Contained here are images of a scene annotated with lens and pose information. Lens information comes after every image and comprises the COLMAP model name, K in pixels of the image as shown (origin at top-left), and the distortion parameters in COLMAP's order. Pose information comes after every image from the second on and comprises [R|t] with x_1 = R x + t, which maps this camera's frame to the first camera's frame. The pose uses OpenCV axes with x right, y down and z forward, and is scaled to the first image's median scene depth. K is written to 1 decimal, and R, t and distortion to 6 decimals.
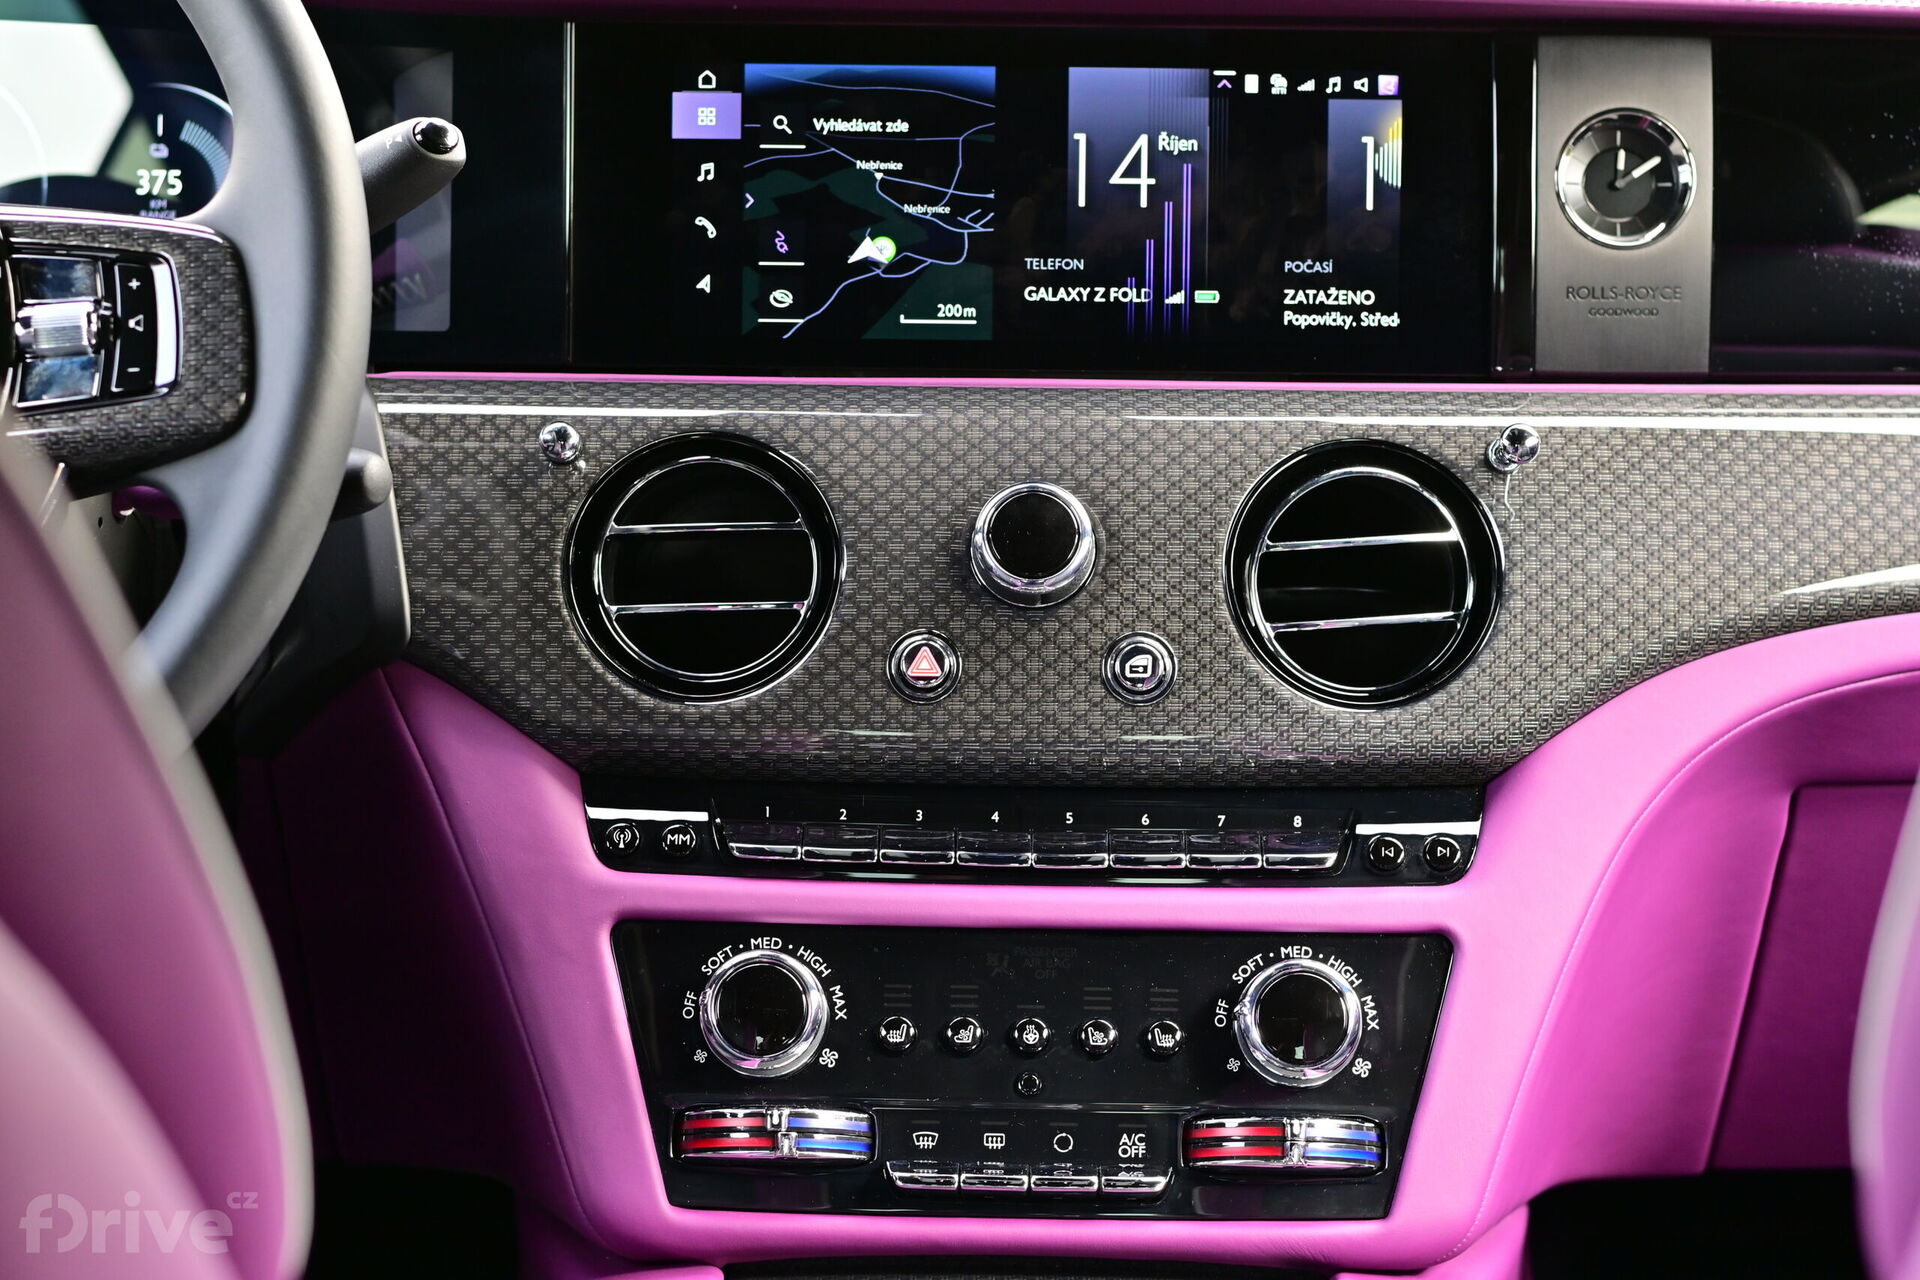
lens RADIAL K [[4361.0, 0, 960.0], [0, 4361.0, 640.0], [0, 0, 1]] dist [-0.017922, 0.076710]
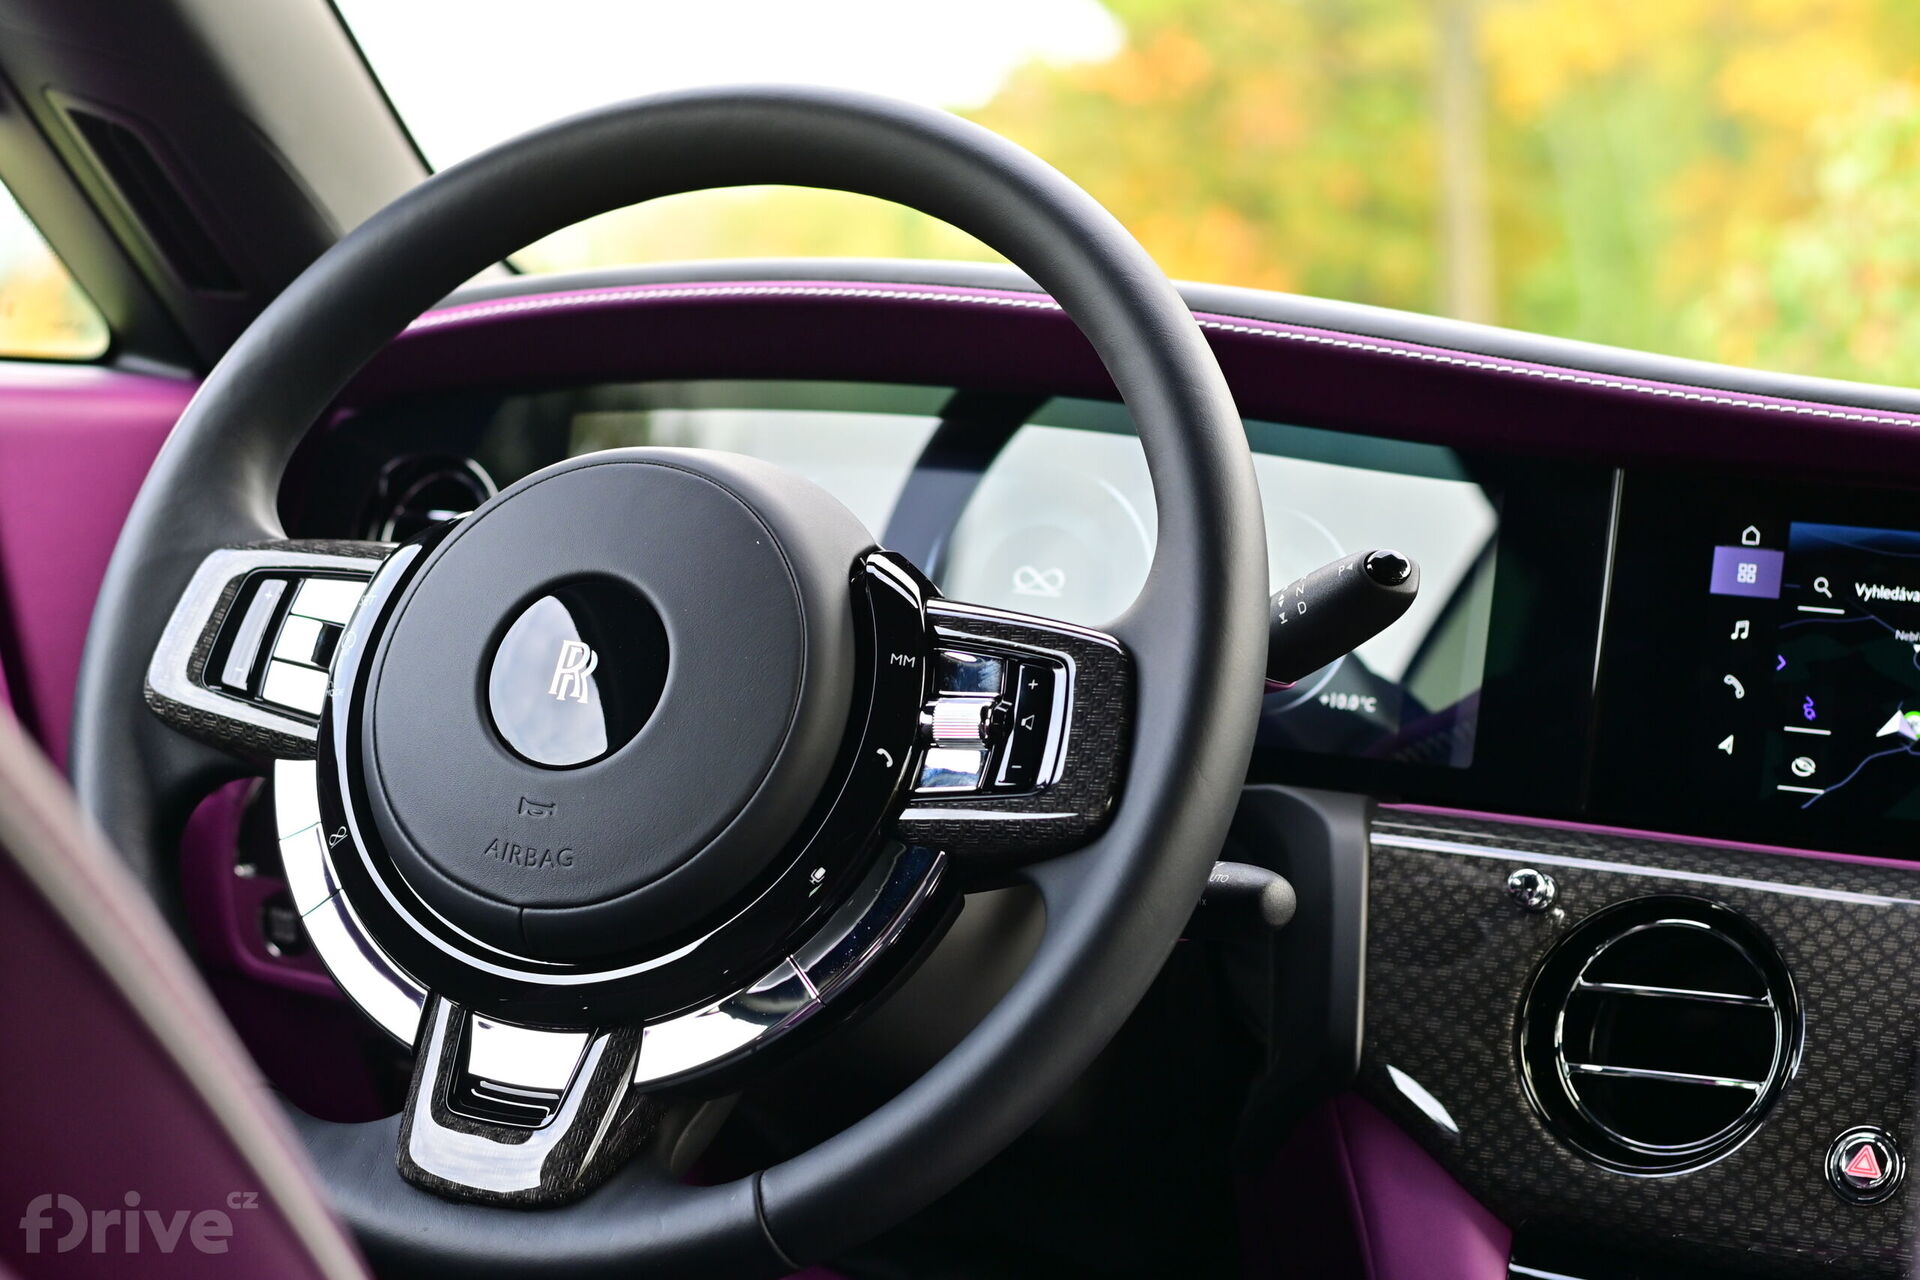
lens RADIAL K [[4361.0, 0, 960.0], [0, 4361.0, 640.0], [0, 0, 1]] dist [-0.017922, 0.076710]
pose [[0.899891, 0.078600, -0.428974, 0.207361], [-0.123468, 0.989299, -0.077742, -0.008874], [0.418273, 0.122924, 0.899965, 0.059641]]
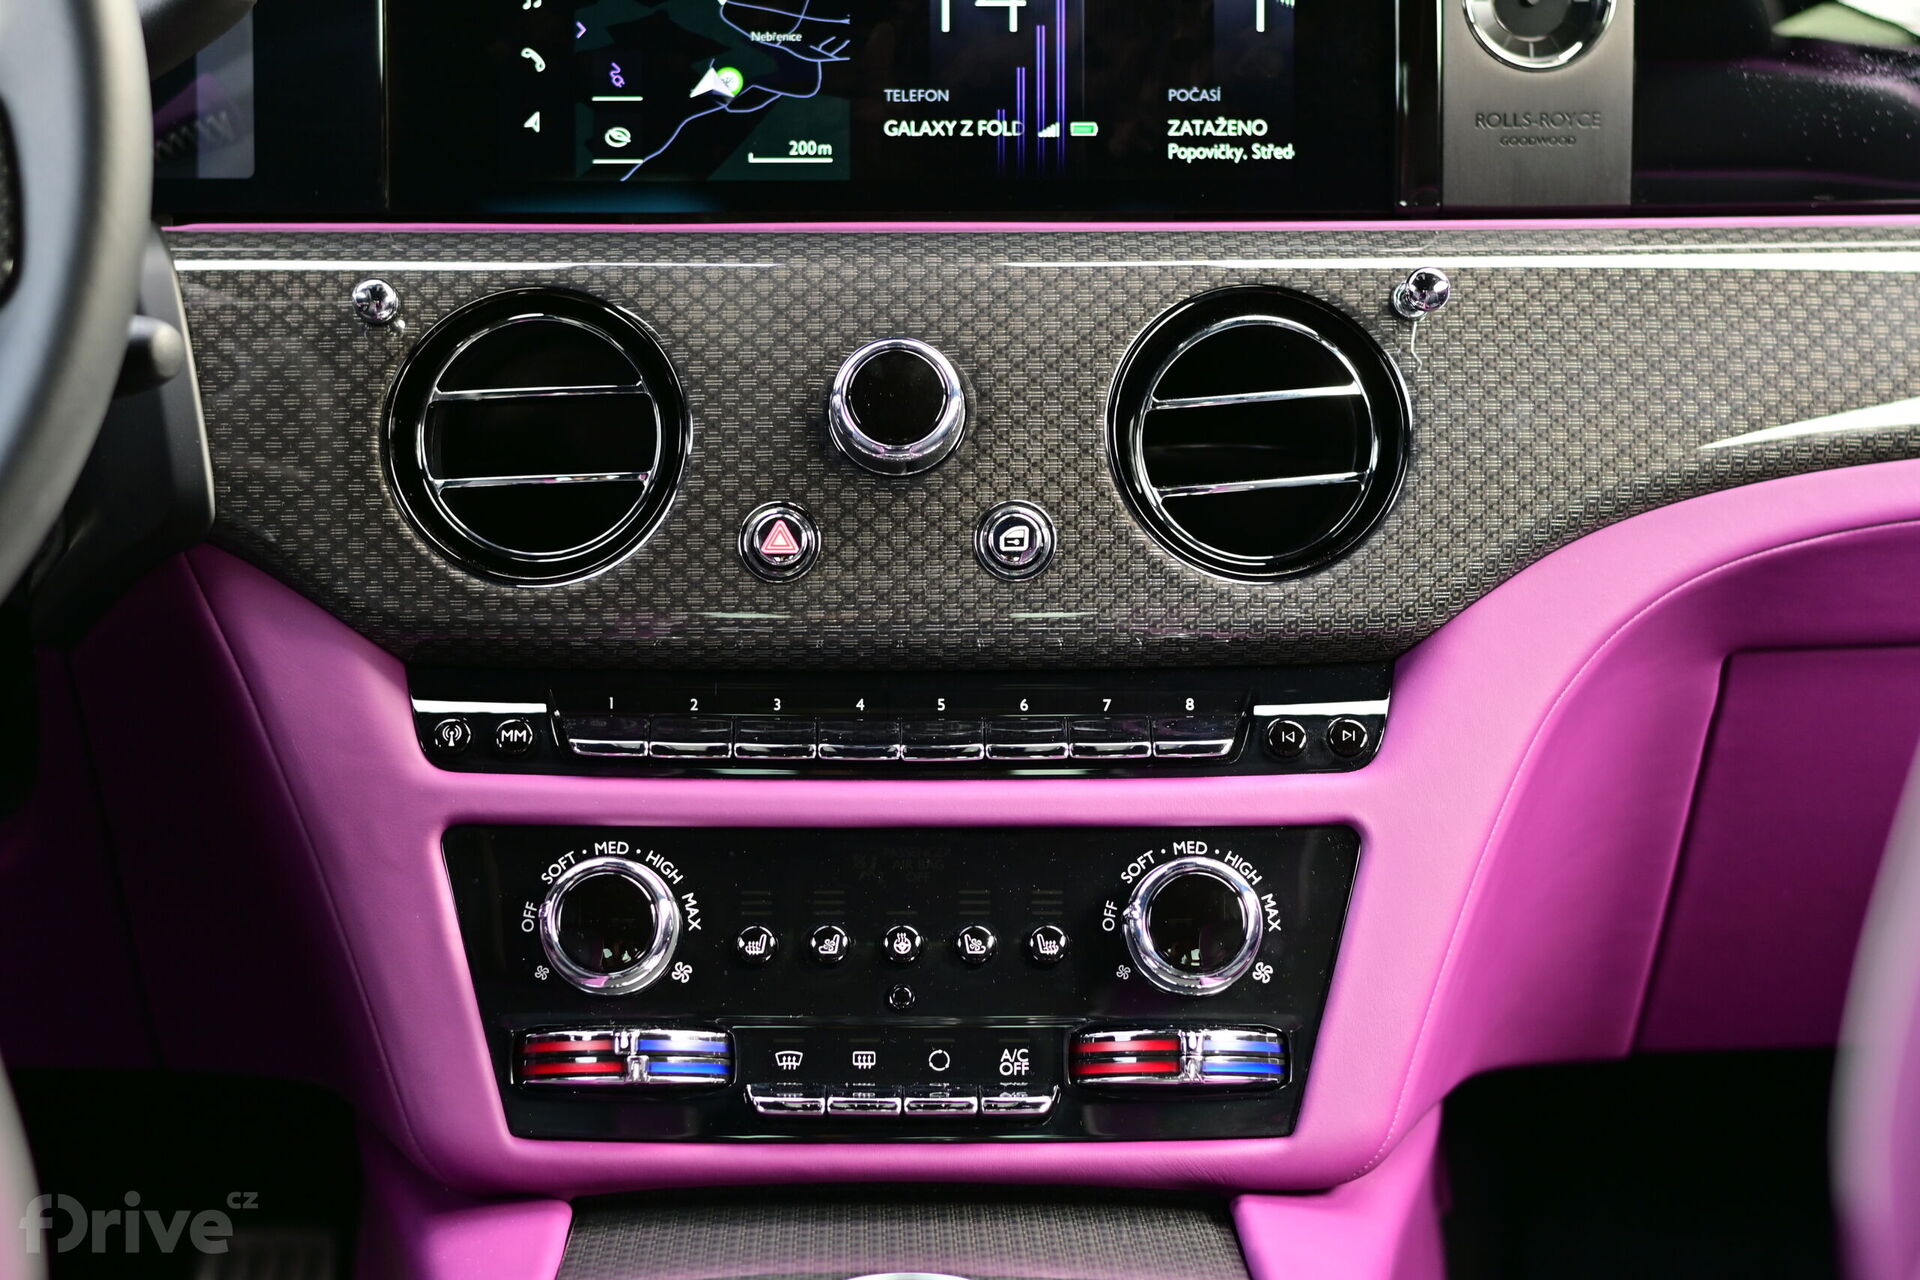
lens RADIAL K [[4361.0, 0, 960.0], [0, 4361.0, 640.0], [0, 0, 1]] dist [-0.017922, 0.076710]
pose [[0.999570, -0.015763, 0.024713, 0.006558], [0.014523, 0.998666, 0.049560, -0.018004], [-0.025462, -0.049179, 0.998465, 0.084985]]
